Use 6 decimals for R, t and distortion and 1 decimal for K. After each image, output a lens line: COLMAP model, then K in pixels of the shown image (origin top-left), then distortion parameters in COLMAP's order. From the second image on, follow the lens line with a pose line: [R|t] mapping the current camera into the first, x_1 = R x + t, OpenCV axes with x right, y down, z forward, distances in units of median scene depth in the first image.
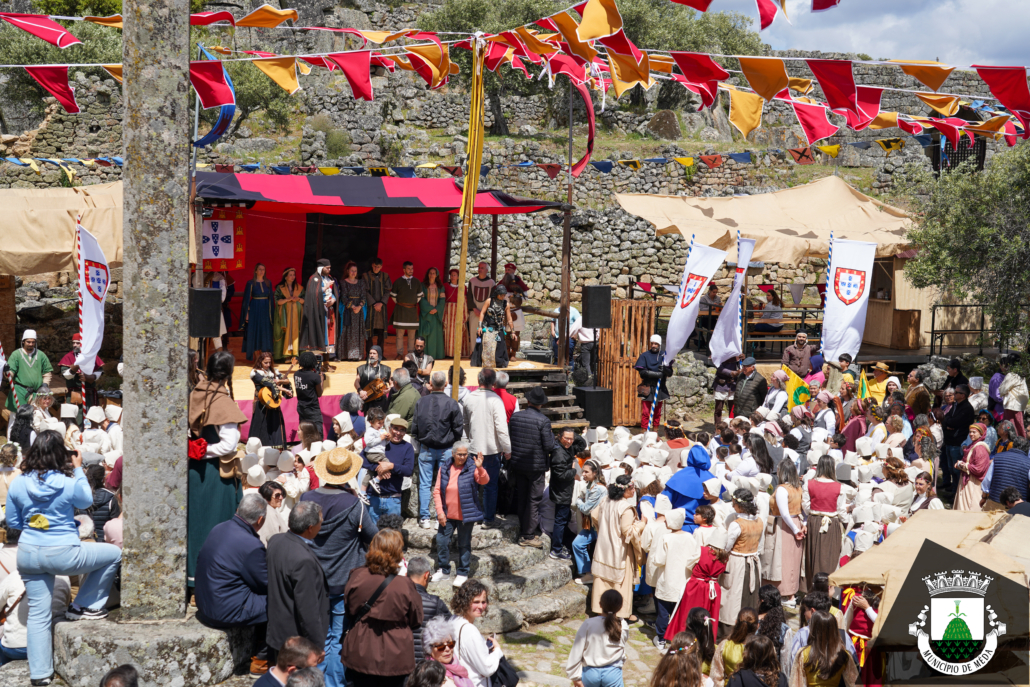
lens RADIAL K [[1404.5, 0, 515.0], [0, 1404.5, 343.5], [0, 0, 1]] dist [0.030012, 0.005465]
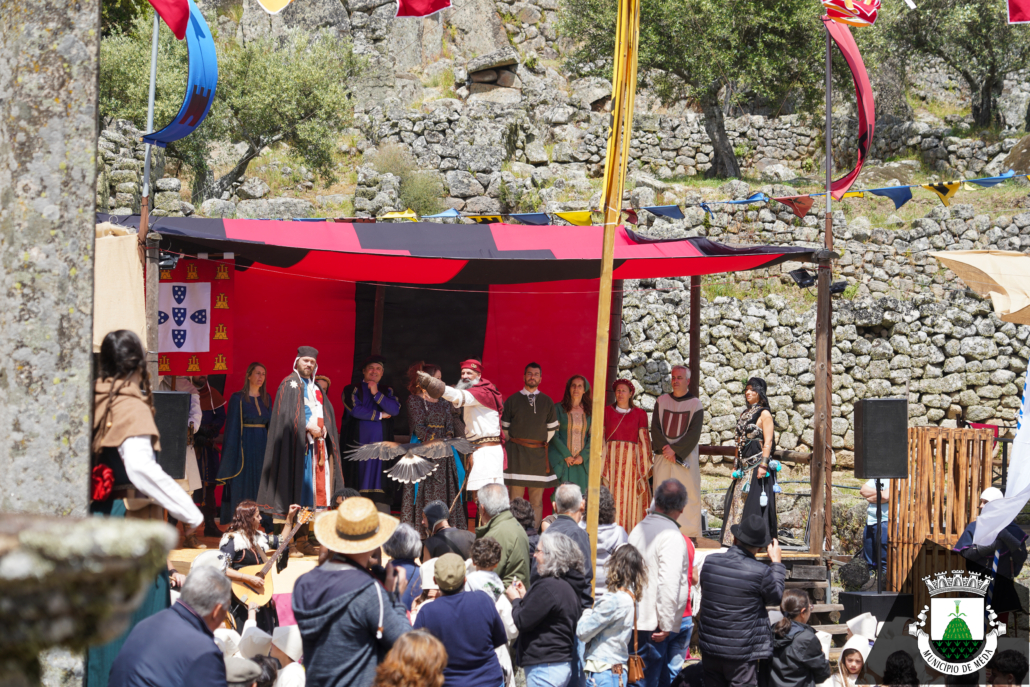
lens RADIAL K [[2718.4, 0, 515.0], [0, 2718.4, 343.5], [0, 0, 1]] dist [-0.075263, 0.421340]
pose [[0.995085, -0.008158, -0.098684, 0.017479], [-0.002878, 0.993796, -0.111182, 0.043108], [0.098979, 0.110919, 0.988888, -0.033258]]
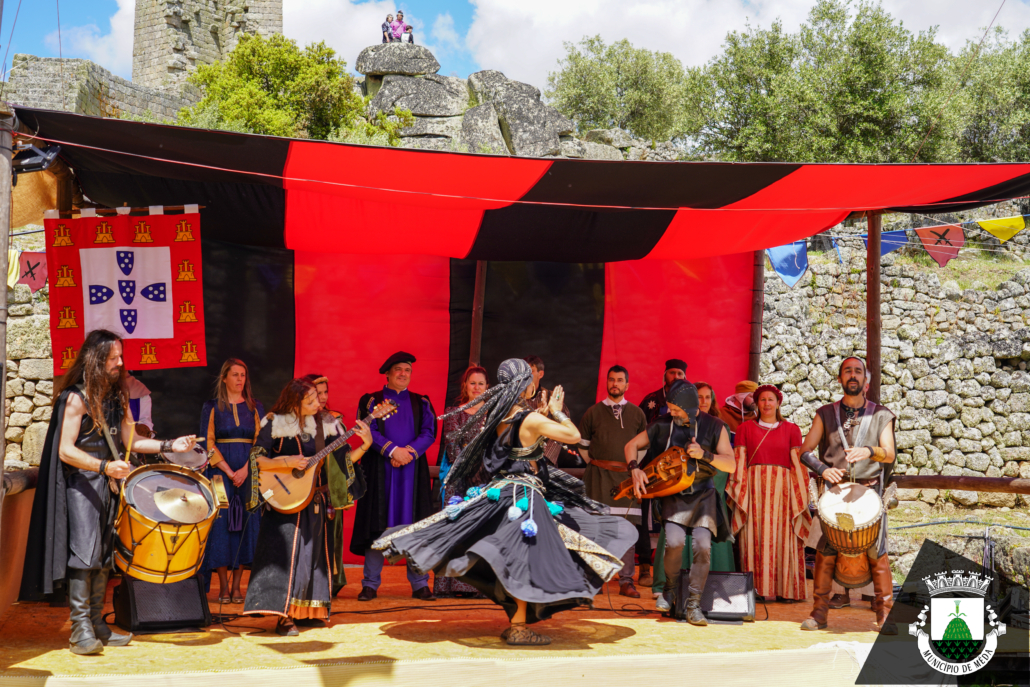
lens RADIAL K [[1492.6, 0, 515.0], [0, 1492.6, 343.5], [0, 0, 1]] dist [0.048226, -0.021260]
pose [[0.982206, -0.024726, -0.186170, -0.032303], [-0.007793, 0.985075, -0.171947, 0.007193], [0.187643, 0.170338, 0.967355, 0.507912]]
